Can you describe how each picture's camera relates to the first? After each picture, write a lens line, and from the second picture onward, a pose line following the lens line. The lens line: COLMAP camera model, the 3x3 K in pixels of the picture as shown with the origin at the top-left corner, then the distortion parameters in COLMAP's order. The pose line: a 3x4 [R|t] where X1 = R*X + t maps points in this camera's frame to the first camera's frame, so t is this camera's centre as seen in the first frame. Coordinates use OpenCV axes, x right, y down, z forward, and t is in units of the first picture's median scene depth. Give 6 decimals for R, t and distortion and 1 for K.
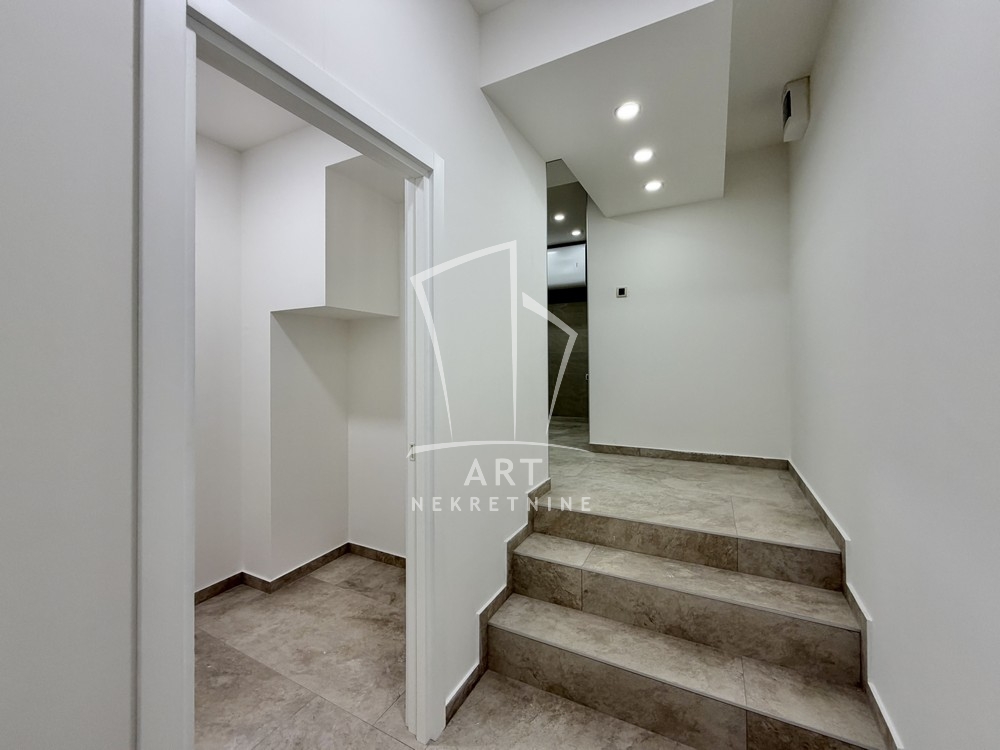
lens RADIAL K [[397.6, 0, 494.9], [0, 397.6, 367.0], [0, 0, 1]] dist [-0.001995, 0.000963]
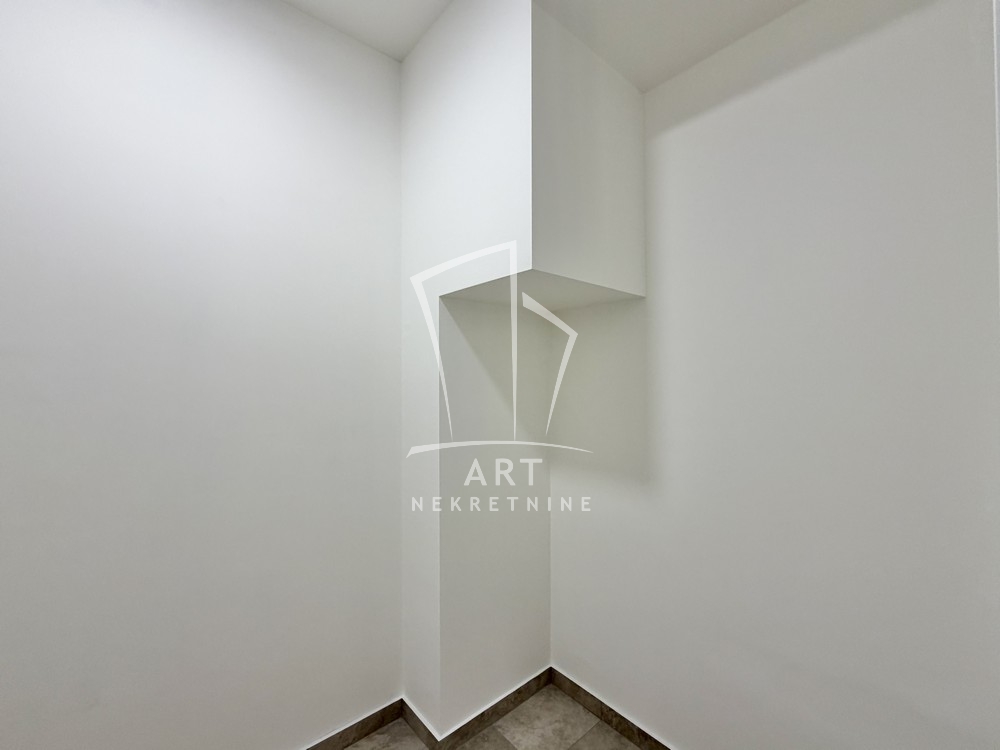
lens RADIAL K [[397.6, 0, 502.8], [0, 397.6, 377.8], [0, 0, 1]] dist [-0.001995, 0.000963]
pose [[0.934396, -0.000952, -0.356234, -0.233426], [0.001144, 0.999999, 0.000329, -0.010276], [0.356234, -0.000715, 0.934397, 0.423994]]
